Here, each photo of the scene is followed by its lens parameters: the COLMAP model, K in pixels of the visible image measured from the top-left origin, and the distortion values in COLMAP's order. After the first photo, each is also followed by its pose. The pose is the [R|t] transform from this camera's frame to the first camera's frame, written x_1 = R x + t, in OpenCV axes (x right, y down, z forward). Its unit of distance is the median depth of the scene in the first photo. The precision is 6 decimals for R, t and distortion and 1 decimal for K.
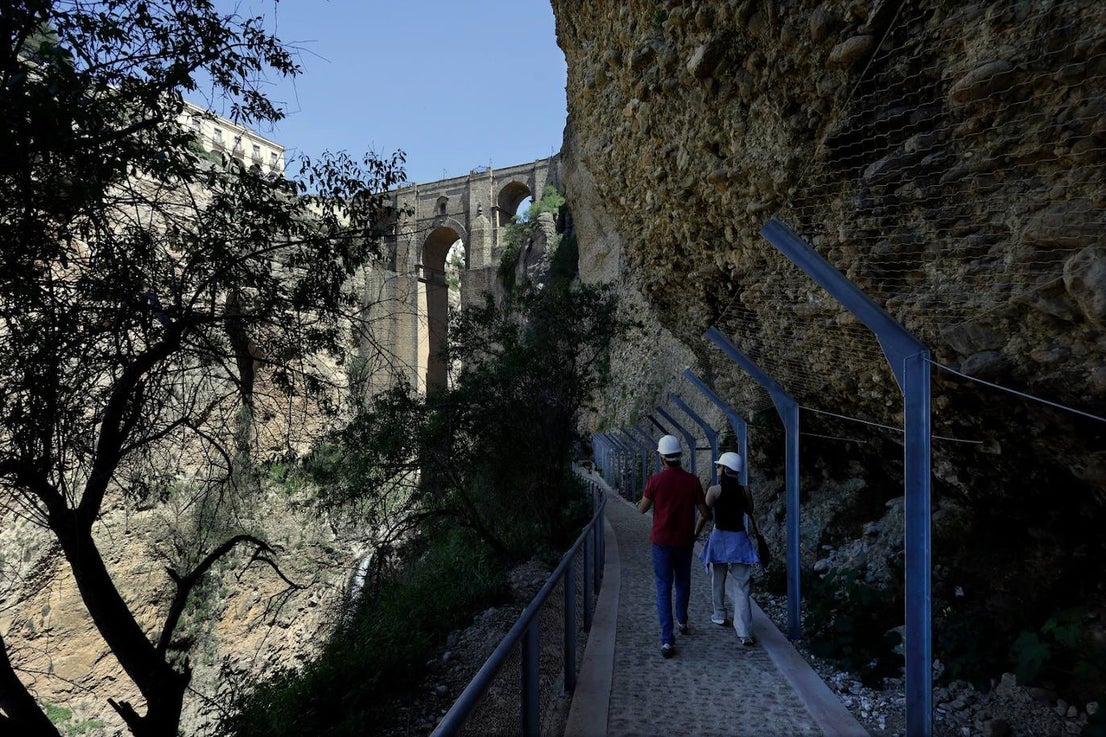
lens RADIAL K [[509.2, 0, 554.0], [0, 509.2, 370.2], [0, 0, 1]] dist [0.001758, 0.000860]
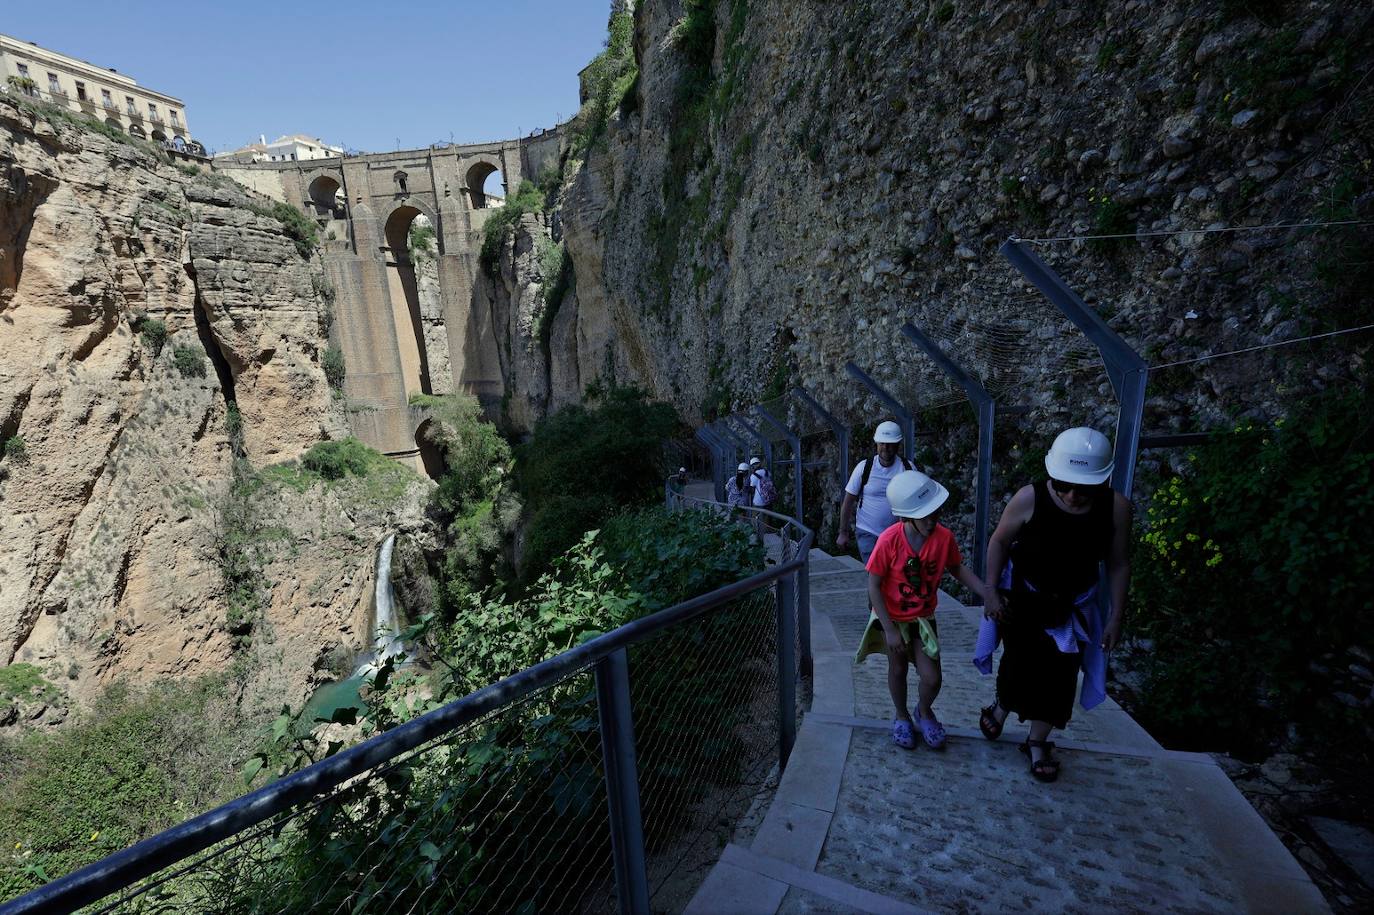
lens RADIAL K [[634.1, 0, 689.6], [0, 634.1, 458.8], [0, 0, 1]] dist [0.000465, 0.000758]
pose [[0.956367, -0.114645, 0.268735, -0.096198], [0.046325, 0.967664, 0.247954, -0.106139], [-0.288472, -0.224686, 0.930753, -0.412416]]
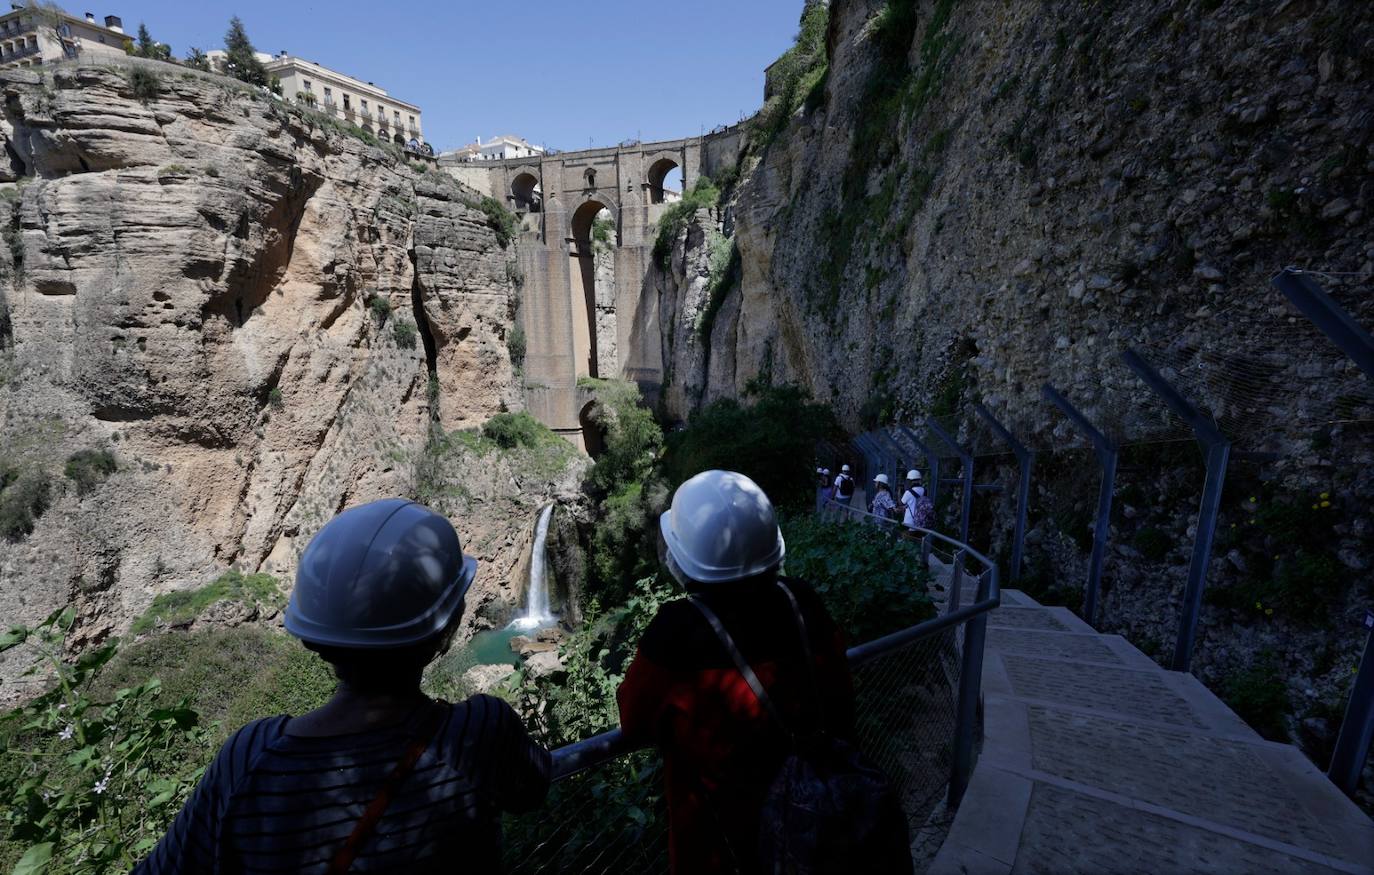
lens RADIAL K [[632.8, 0, 688.1], [0, 632.8, 458.9], [0, 0, 1]] dist [-0.000108, 0.001400]
pose [[0.999040, -0.016719, 0.040490, -0.098563], [0.006136, 0.968598, 0.248556, -0.107204], [-0.043374, -0.248069, 0.967771, -0.412836]]
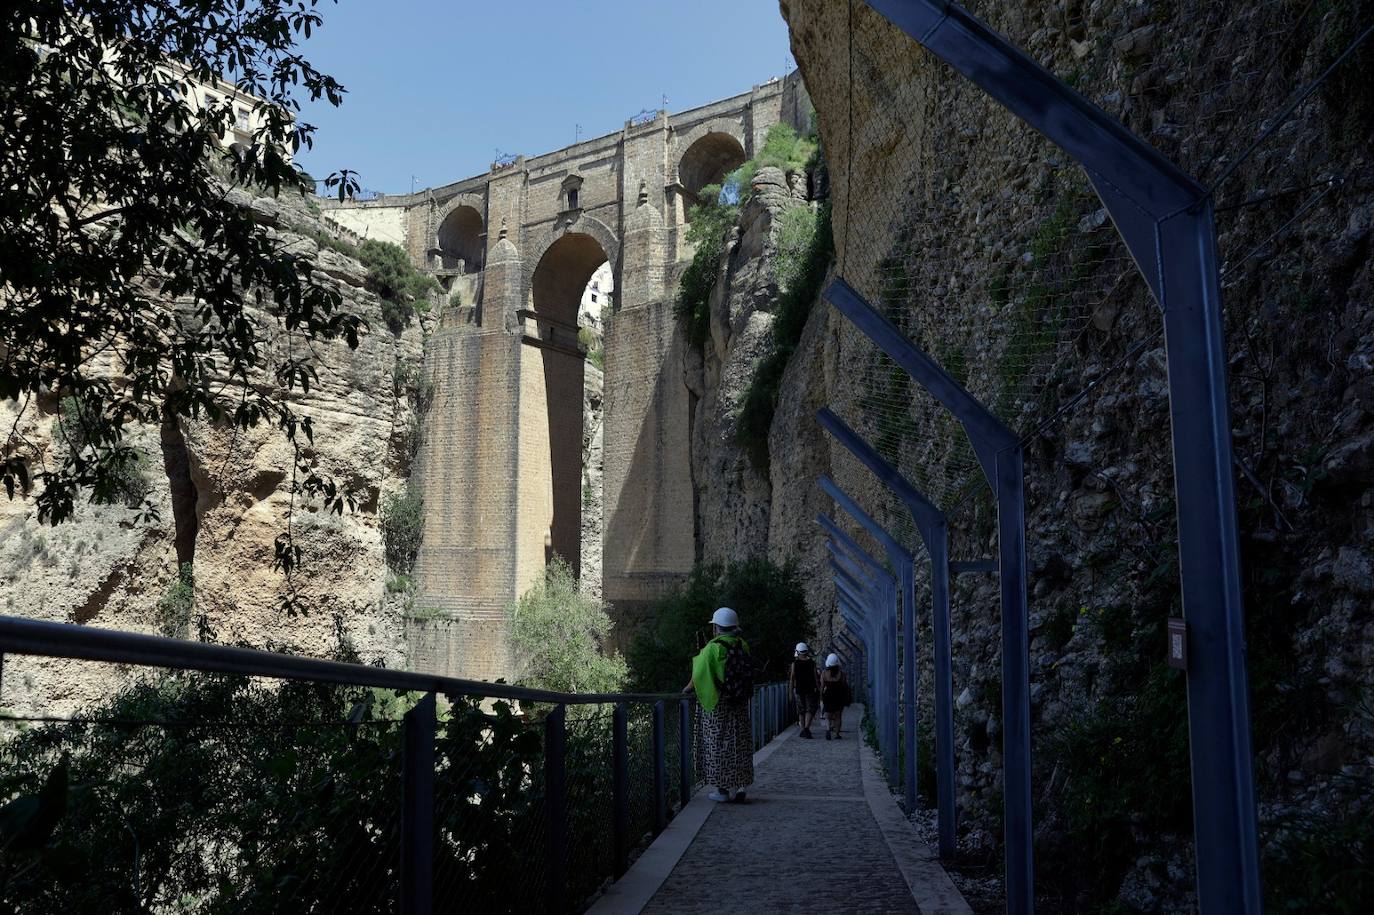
lens RADIAL K [[937.4, 0, 690.3], [0, 937.4, 458.9], [0, 0, 1]] dist [-0.105263, 0.086078]
pose [[0.990656, -0.012442, -0.135816, 0.020674], [-0.001441, 0.994819, -0.101650, 0.035811], [0.136378, 0.100895, 0.985506, 0.159707]]
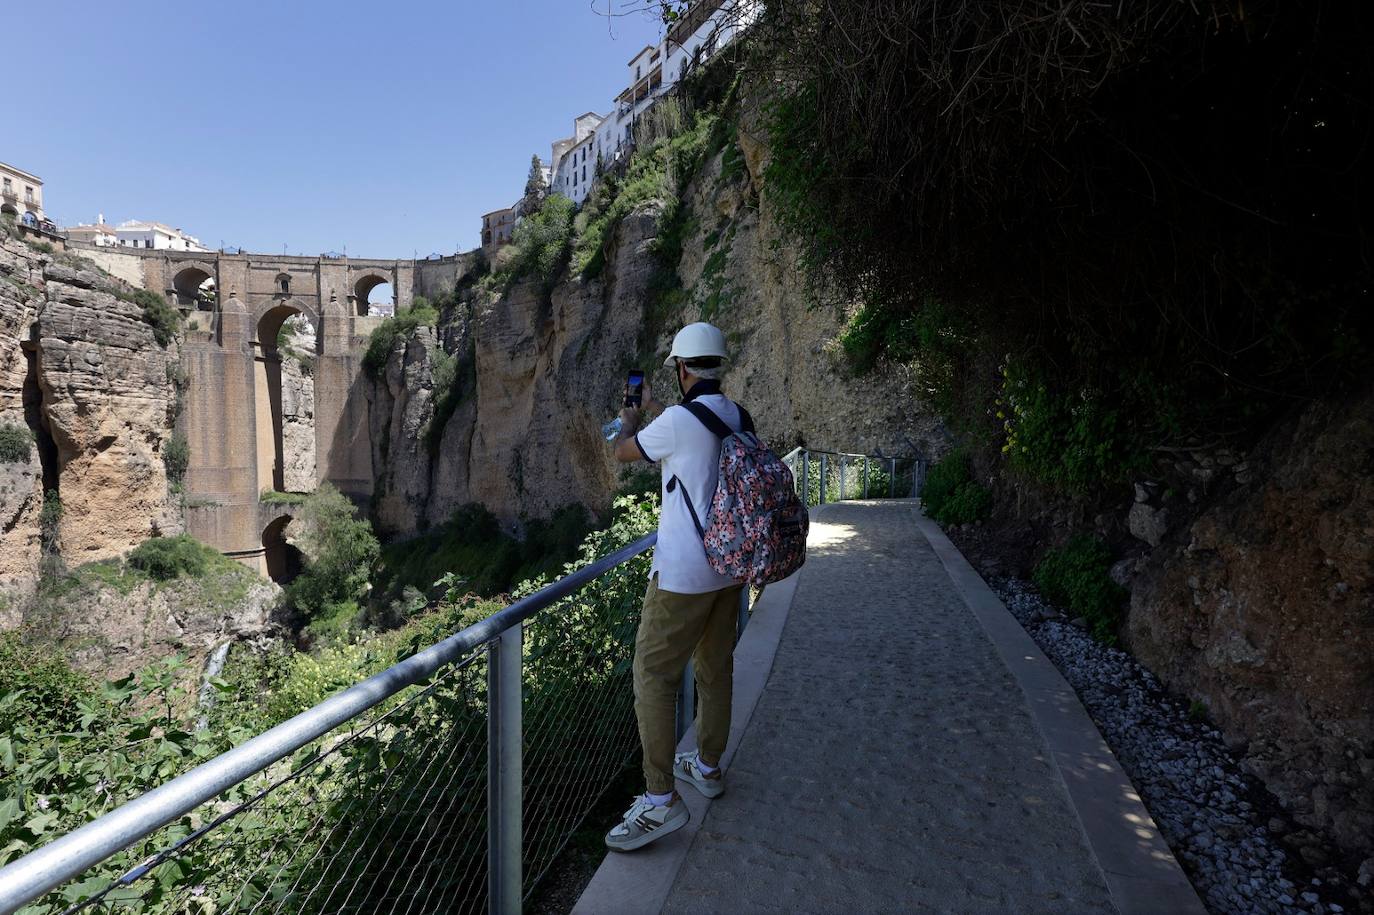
lens RADIAL K [[634.1, 0, 689.6], [0, 634.1, 458.8], [0, 0, 1]] dist [0.000465, 0.000758]
pose [[0.851349, -0.021776, 0.524148, -0.232000], [-0.020290, 0.997024, 0.074378, -0.110236], [-0.524208, -0.073956, 0.848373, -0.506381]]
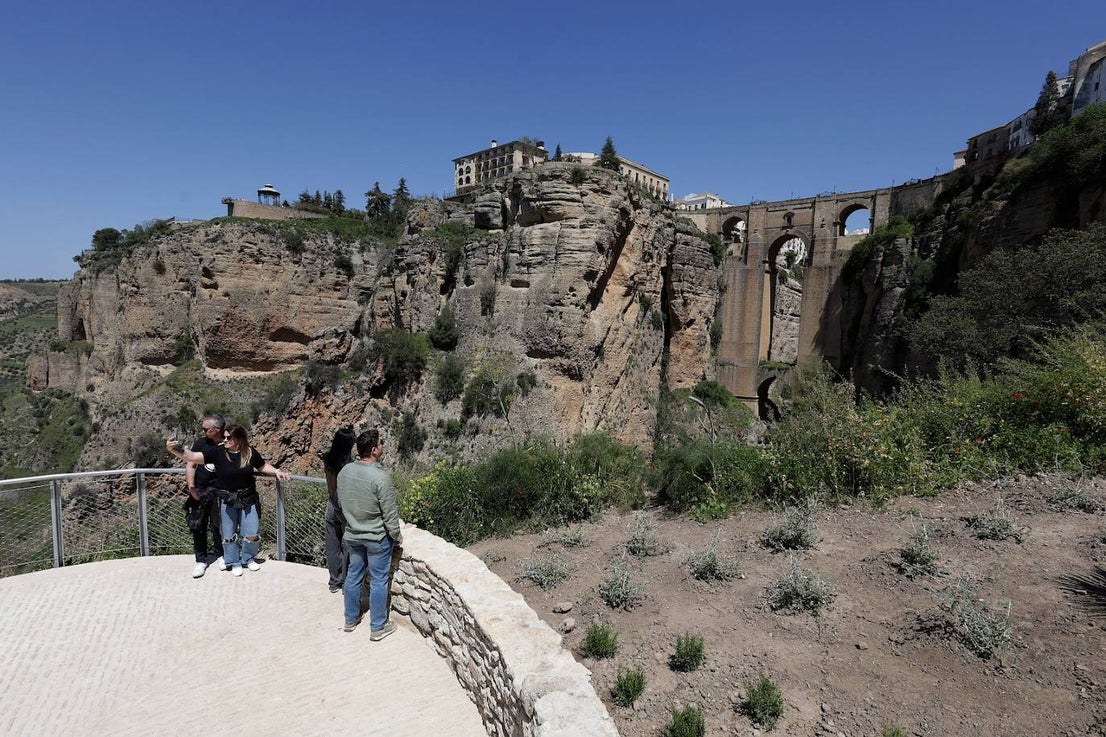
lens RADIAL K [[521.9, 0, 541.0], [0, 521.9, 364.4], [0, 0, 1]] dist [-0.001062, 0.001393]
pose [[0.947695, 0.062500, -0.312997, -0.450256], [-0.029737, 0.993665, 0.108381, -0.066459], [0.317788, -0.093405, 0.943550, -0.708693]]
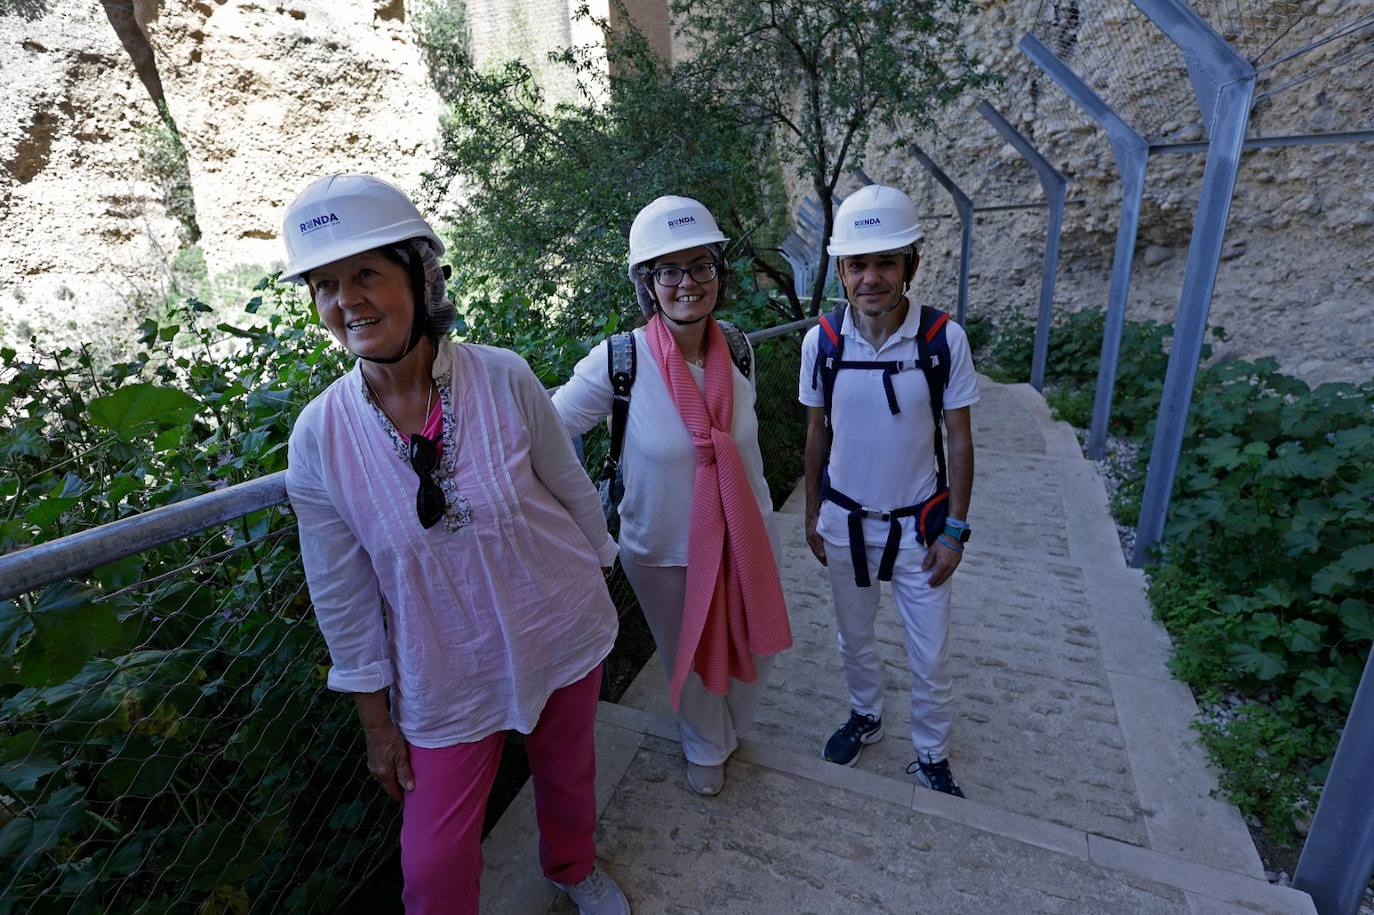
lens RADIAL K [[706.8, 0, 687.4], [0, 706.8, 407.7], [0, 0, 1]] dist [-0.000456, 0.000099]
pose [[0.929859, 0.079850, -0.359146, 0.017877], [0.063360, 0.926826, 0.370108, 0.092219], [0.362419, -0.366904, 0.856758, 0.568167]]
